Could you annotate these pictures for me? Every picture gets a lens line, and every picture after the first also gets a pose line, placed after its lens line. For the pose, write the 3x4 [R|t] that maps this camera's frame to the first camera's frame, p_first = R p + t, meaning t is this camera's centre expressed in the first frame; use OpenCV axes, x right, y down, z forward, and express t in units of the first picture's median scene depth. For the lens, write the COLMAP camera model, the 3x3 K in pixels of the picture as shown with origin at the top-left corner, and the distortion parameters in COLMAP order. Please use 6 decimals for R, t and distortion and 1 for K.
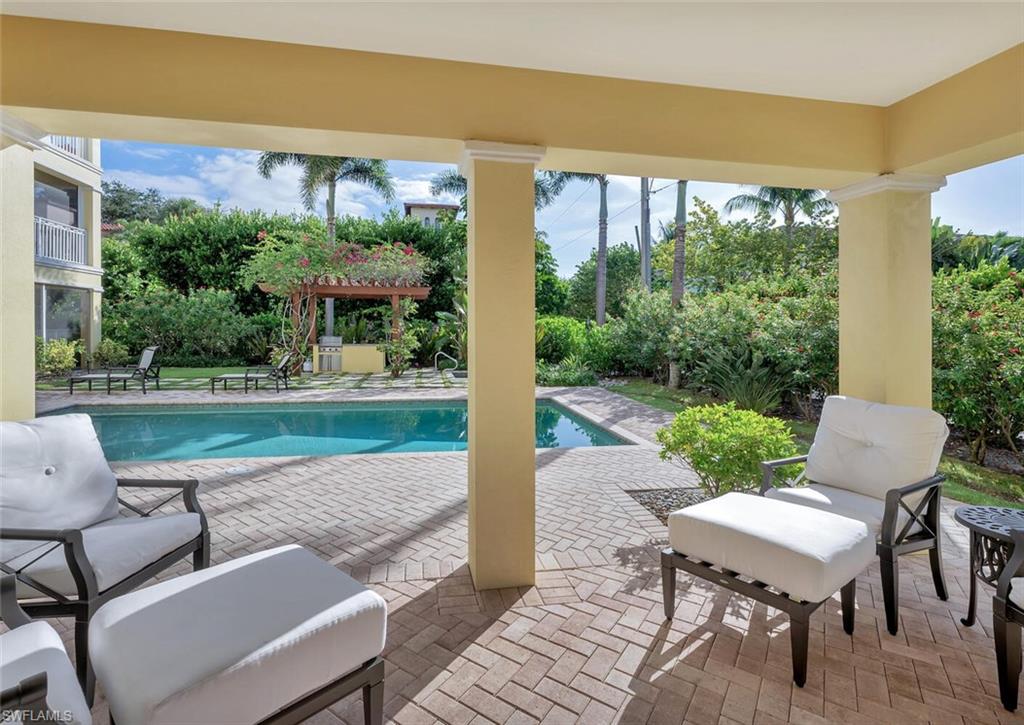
lens RADIAL K [[495.8, 0, 512.0], [0, 495.8, 362.5], [0, 0, 1]] dist [0.000777, 0.000284]
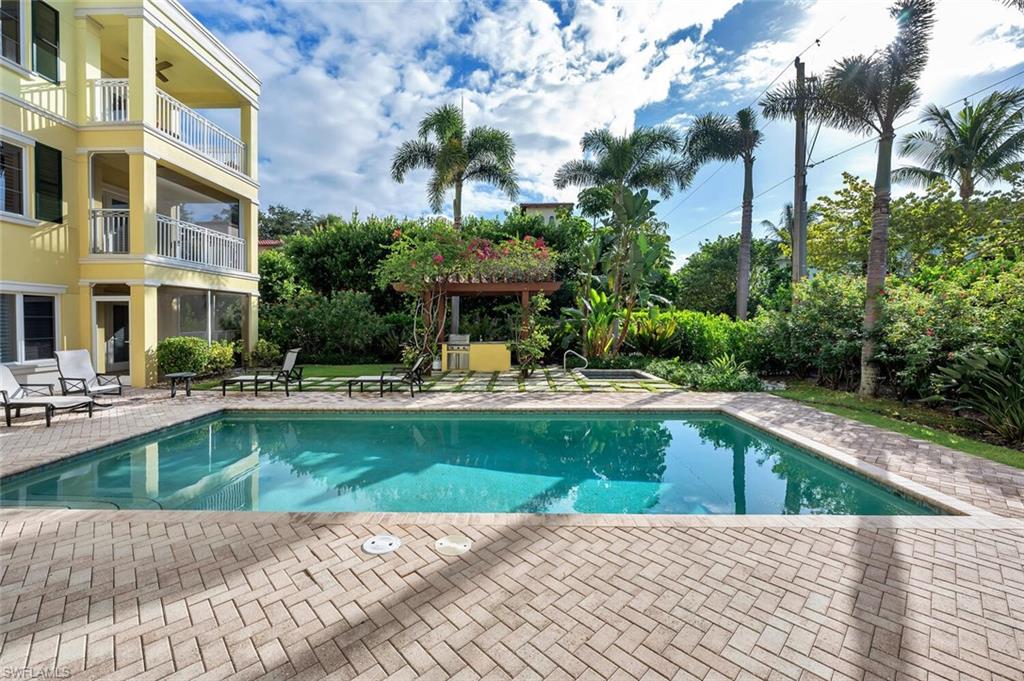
lens RADIAL K [[442.0, 0, 512.0], [0, 442.0, 340.5], [0, 0, 1]] dist [0.000807, 0.000214]
pose [[0.980893, -0.006344, -0.194445, -0.085215], [0.001293, 0.999659, -0.026095, -0.016960], [0.194545, 0.025345, 0.980566, 0.146272]]
